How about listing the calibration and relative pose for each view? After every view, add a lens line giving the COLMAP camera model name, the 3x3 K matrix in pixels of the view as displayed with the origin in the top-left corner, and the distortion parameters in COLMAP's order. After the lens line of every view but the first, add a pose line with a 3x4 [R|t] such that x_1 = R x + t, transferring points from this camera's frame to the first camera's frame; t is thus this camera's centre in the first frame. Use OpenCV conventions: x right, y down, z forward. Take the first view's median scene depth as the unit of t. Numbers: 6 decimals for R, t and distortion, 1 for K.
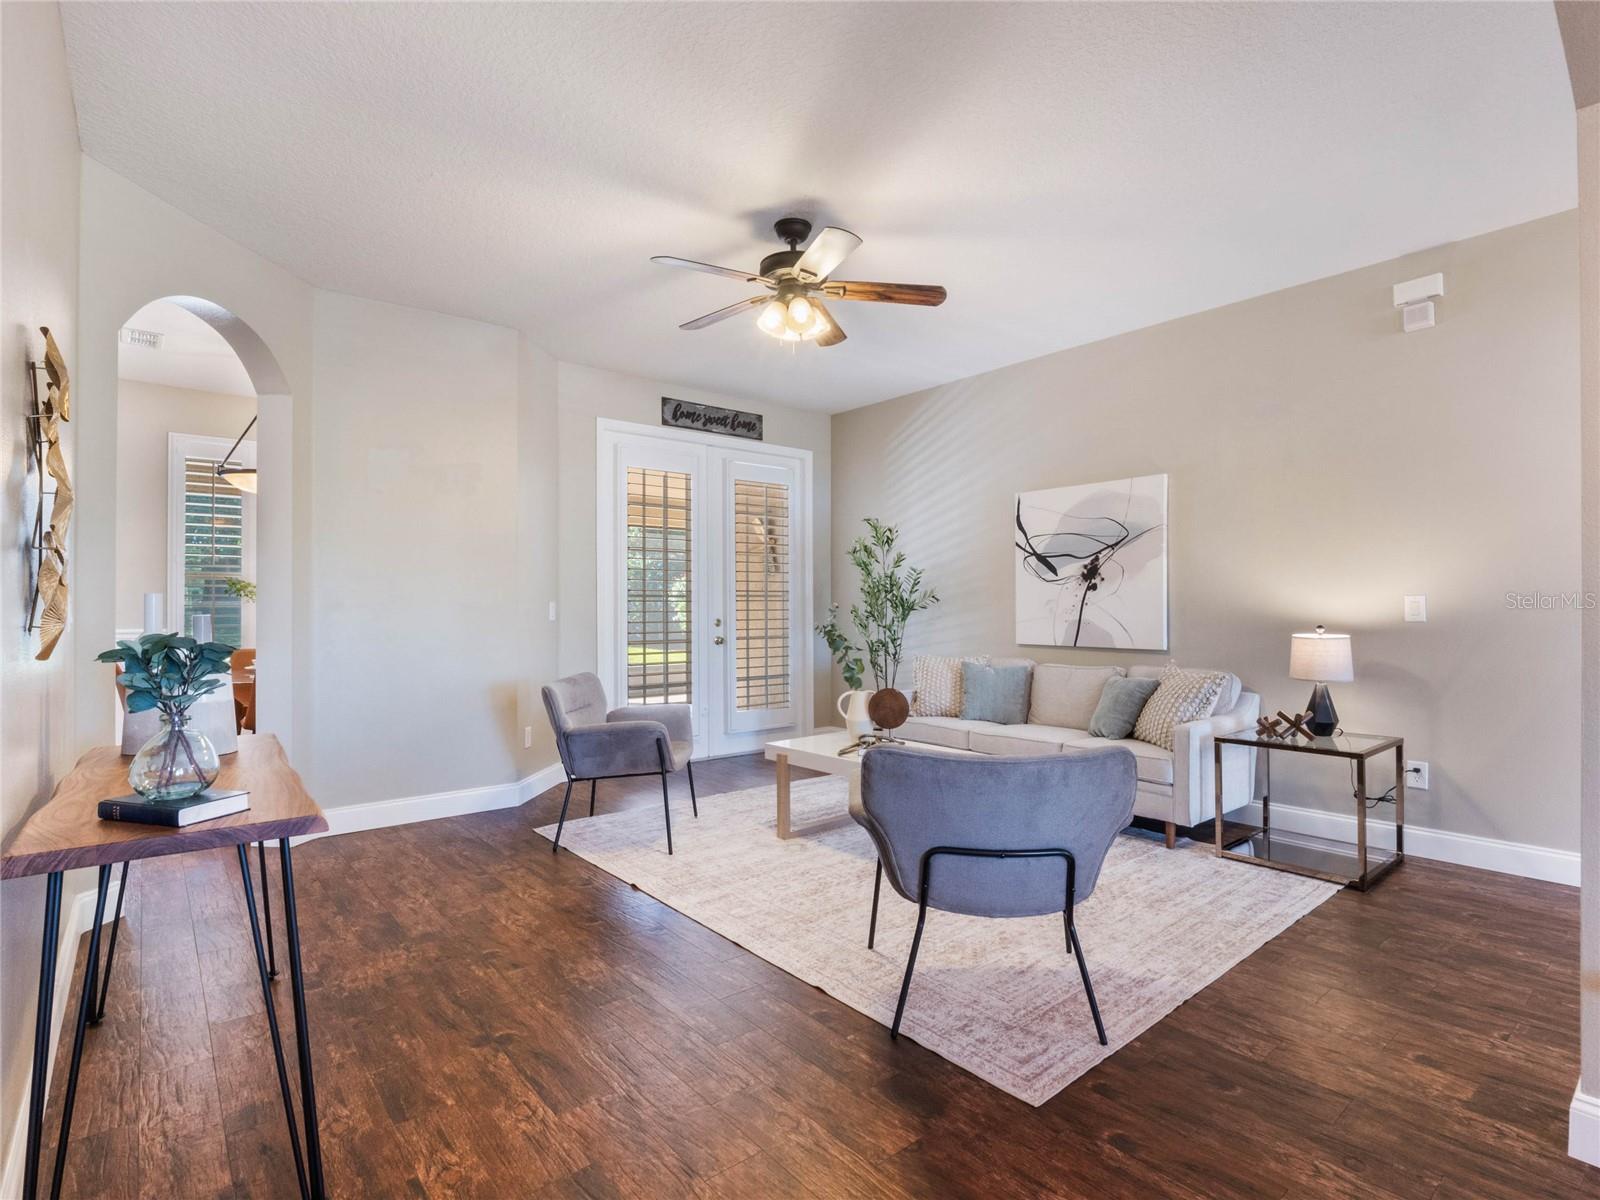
lens RADIAL K [[802.6, 0, 805.9], [0, 802.6, 603.9], [0, 0, 1]] dist [-0.006691, -0.002912]
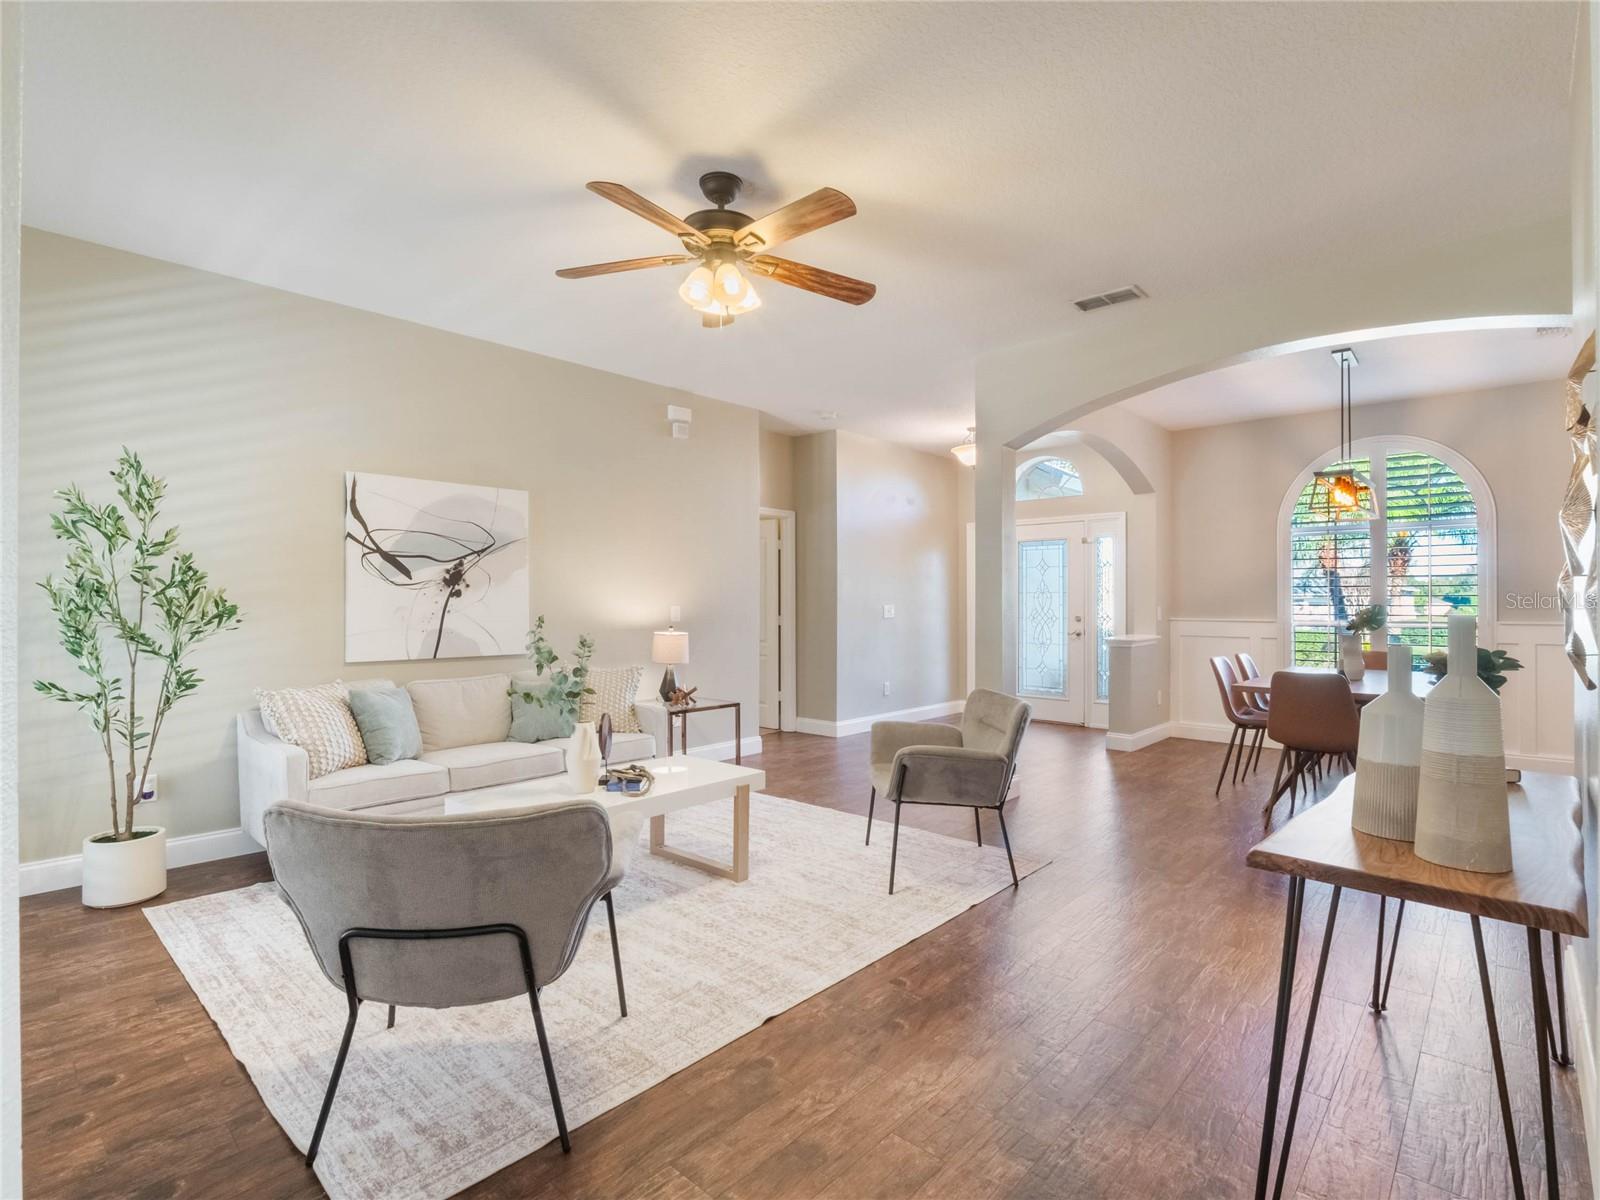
lens RADIAL K [[784.6, 0, 809.5], [0, 784.6, 598.0], [0, 0, 1]] dist [-0.009031, -0.003220]
pose [[-0.143376, 0.007076, 0.989643, -0.819837], [-0.005559, 0.999953, -0.007955, -0.014280], [-0.989653, -0.006642, -0.143330, 0.964510]]
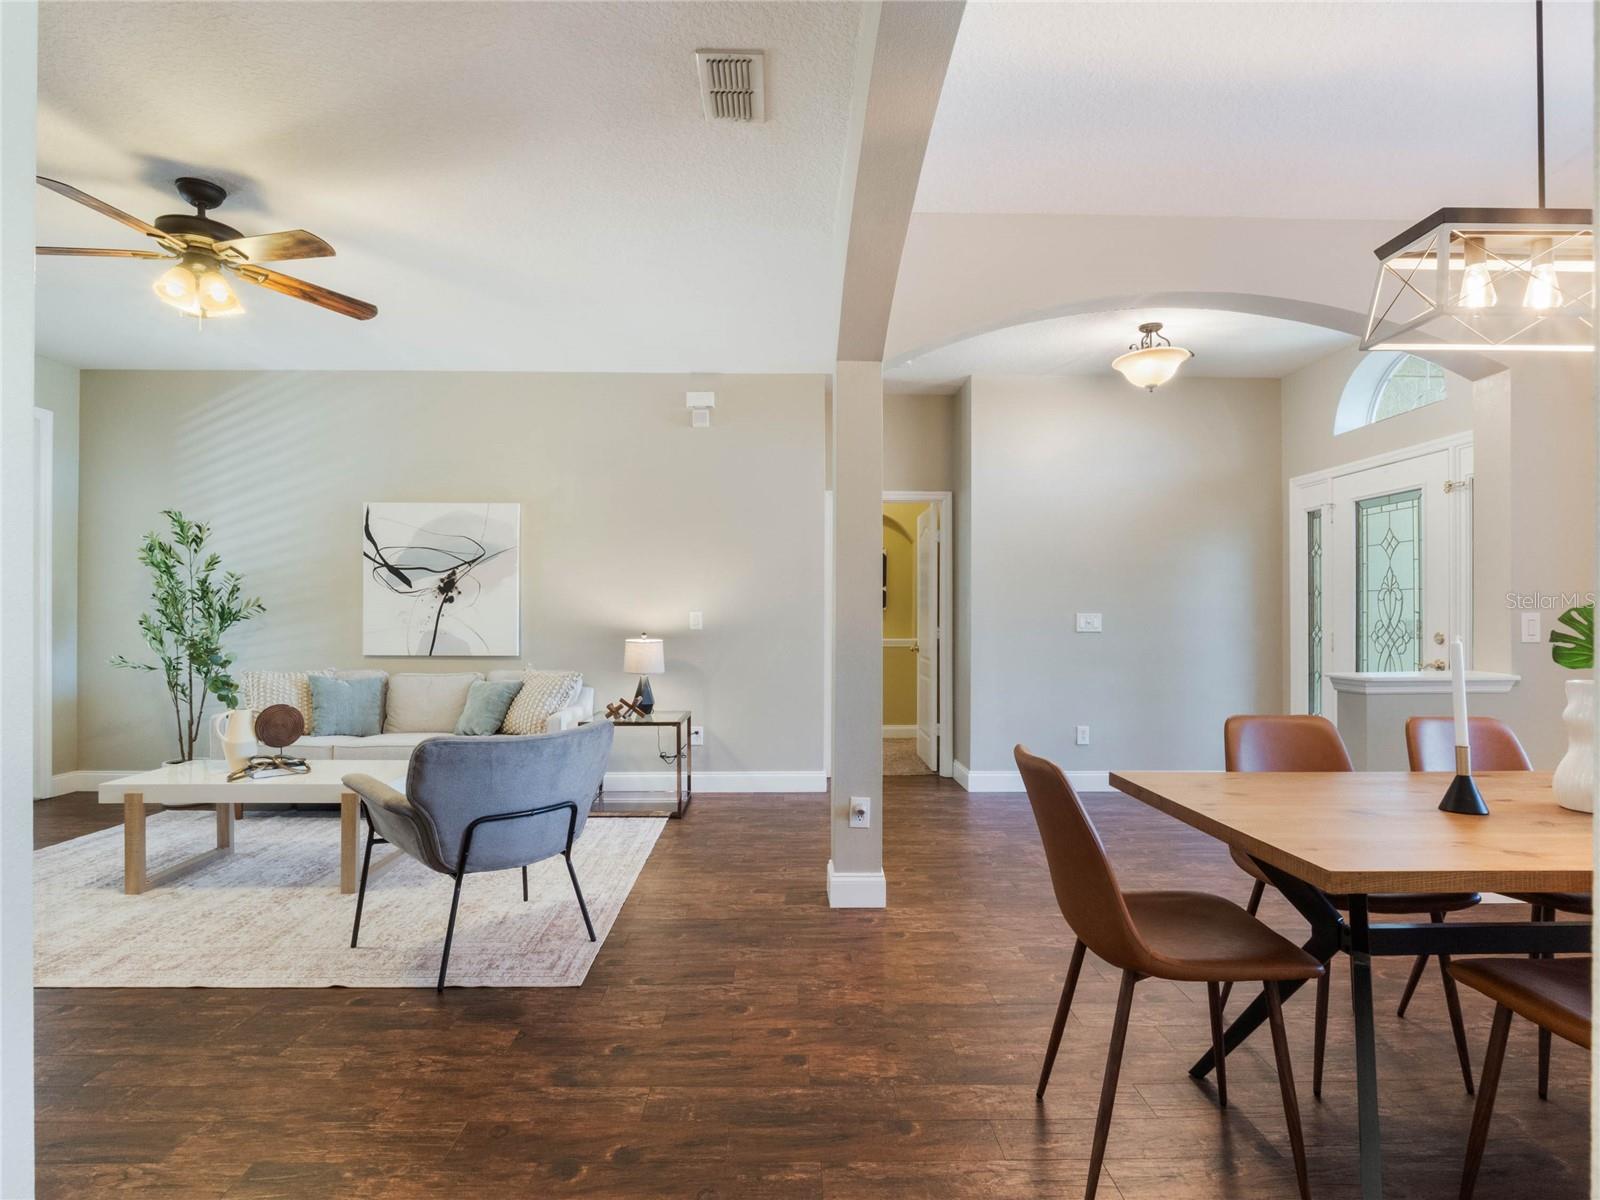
lens RADIAL K [[840.3, 0, 804.1], [0, 840.3, 613.8], [0, 0, 1]] dist [-0.010678, -0.000846]
pose [[0.622013, 0.009127, 0.782954, -0.301596], [-0.007924, 0.999954, -0.005362, 0.000241], [-0.782967, -0.002869, 0.622057, -0.093081]]
